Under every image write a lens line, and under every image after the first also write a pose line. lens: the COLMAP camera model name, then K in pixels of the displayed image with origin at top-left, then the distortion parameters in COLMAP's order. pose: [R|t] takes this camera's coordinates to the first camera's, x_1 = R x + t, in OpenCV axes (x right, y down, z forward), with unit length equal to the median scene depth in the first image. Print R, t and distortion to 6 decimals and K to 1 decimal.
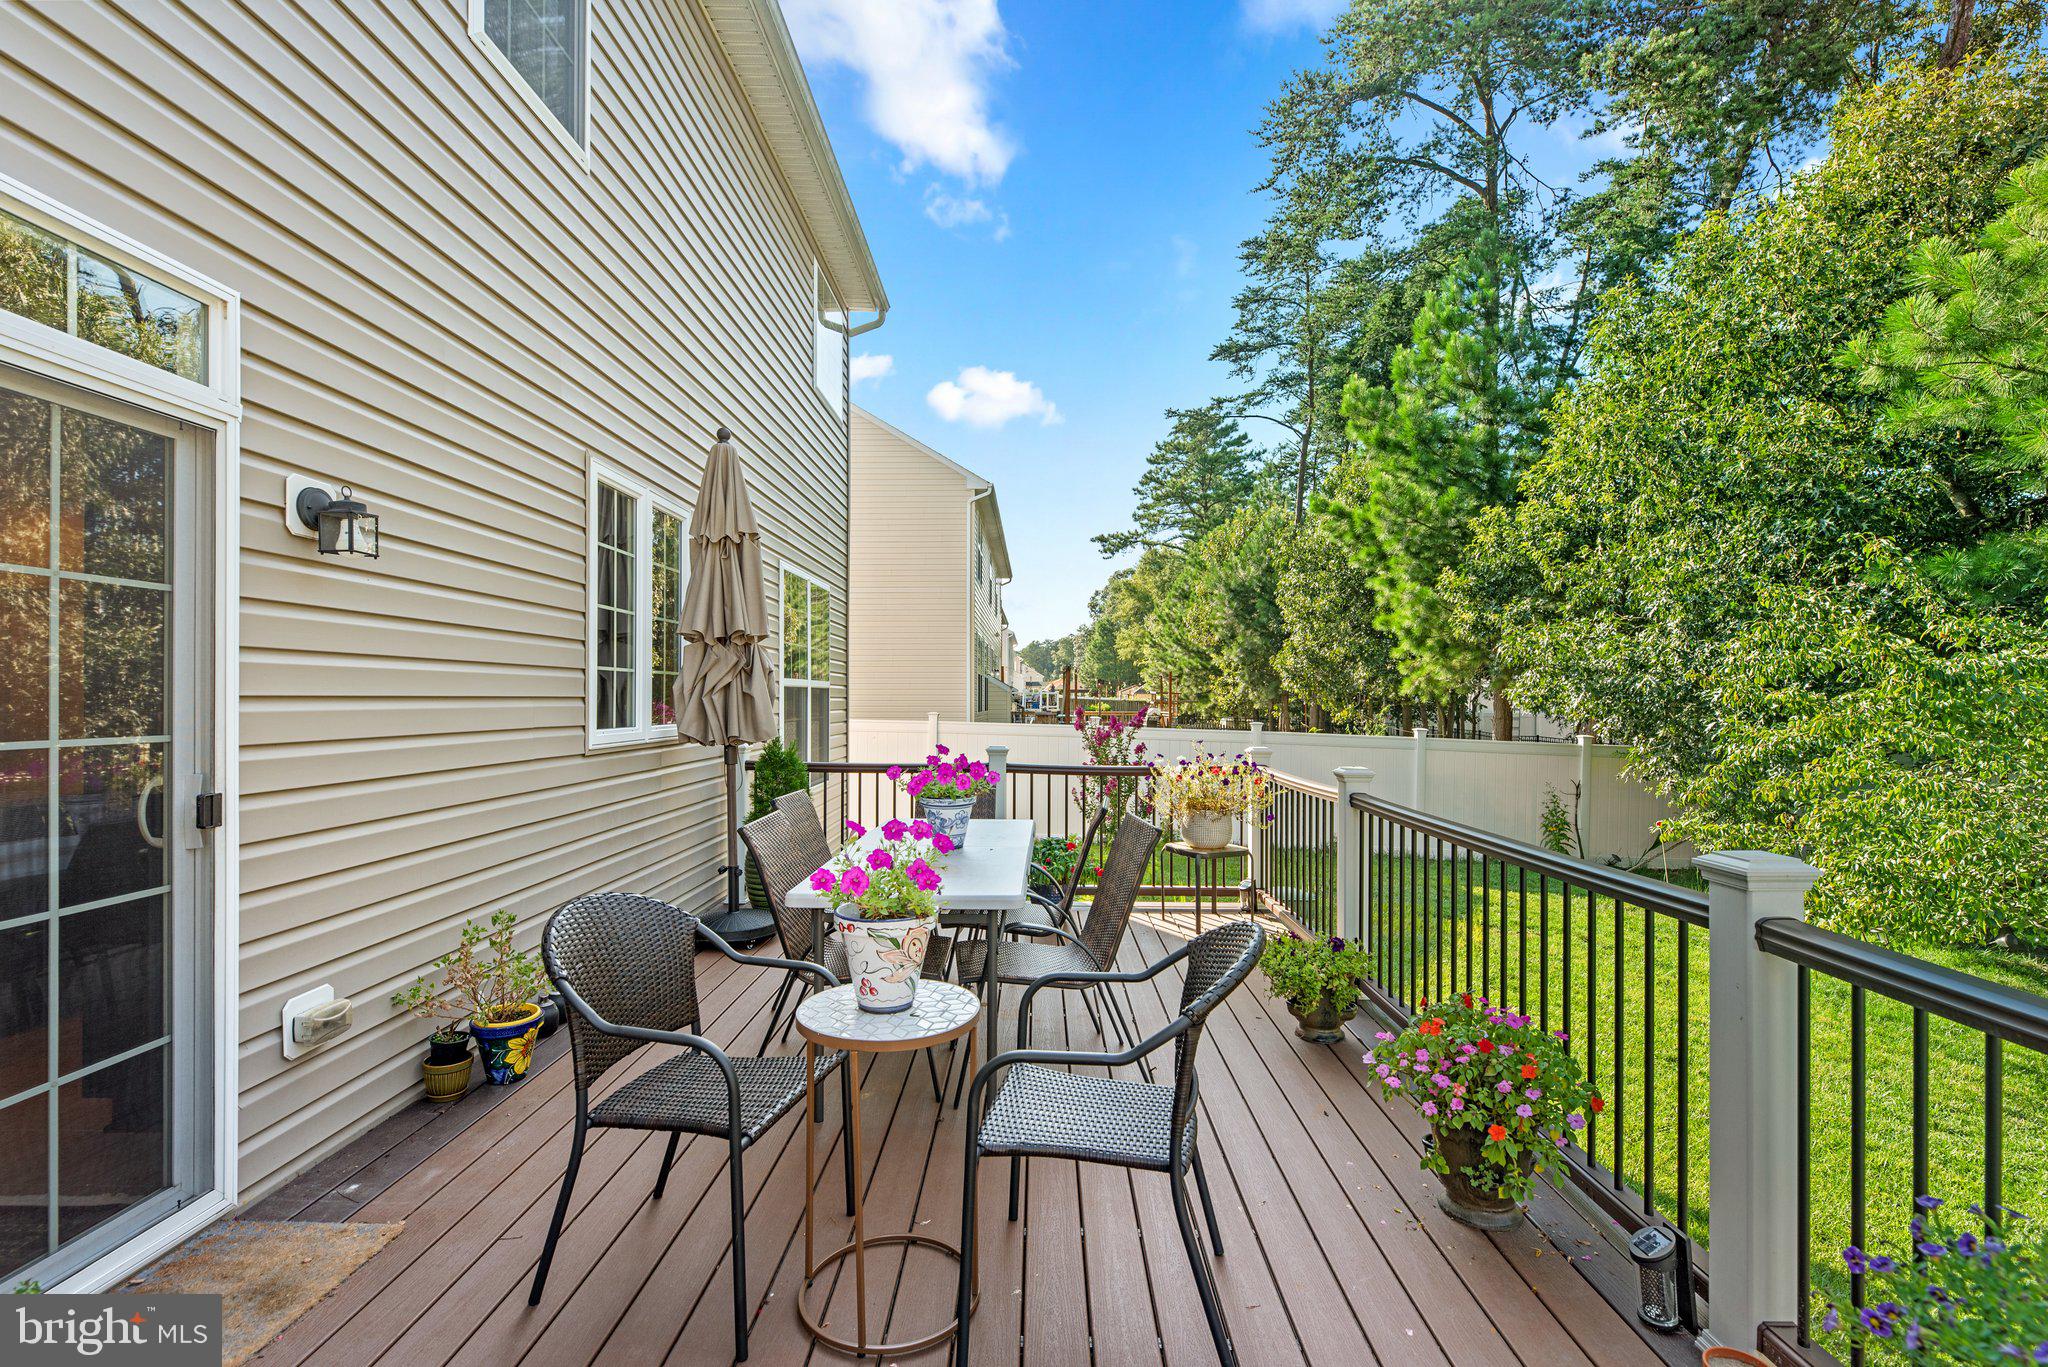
lens RADIAL K [[949.5, 0, 1021.3], [0, 949.5, 692.3], [0, 0, 1]] dist [0.015230, 0.000687]
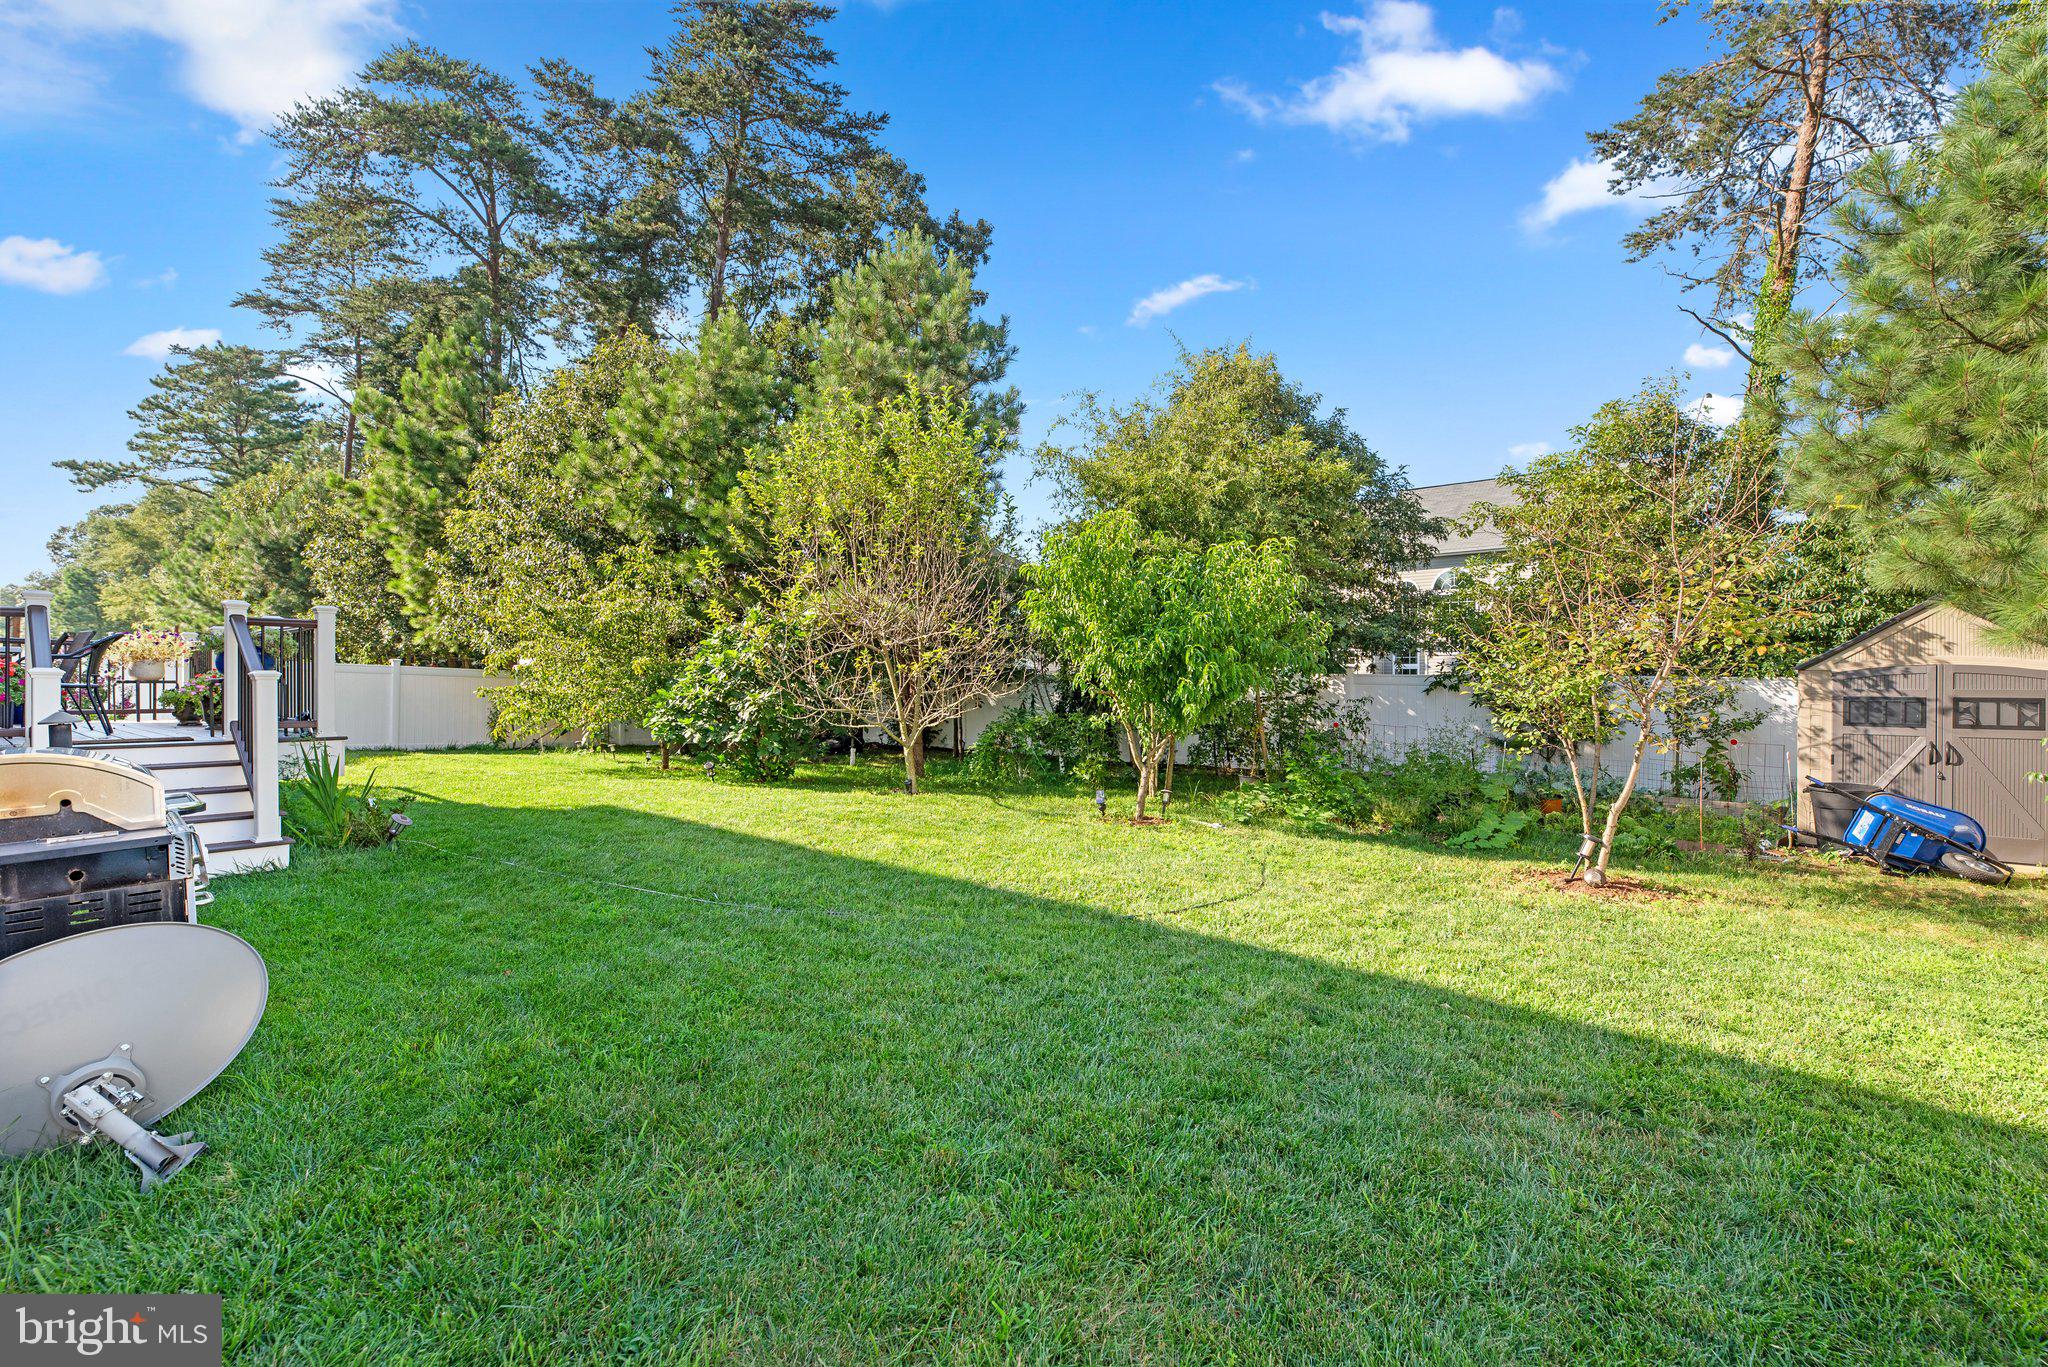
lens RADIAL K [[949.5, 0, 1021.7], [0, 949.5, 686.7], [0, 0, 1]] dist [0.015230, 0.000687]
pose [[0.651386, 0.002134, 0.758744, -0.016445], [-0.009786, 0.999937, 0.005588, 0.020013], [-0.758684, -0.011065, 0.651365, -0.201934]]
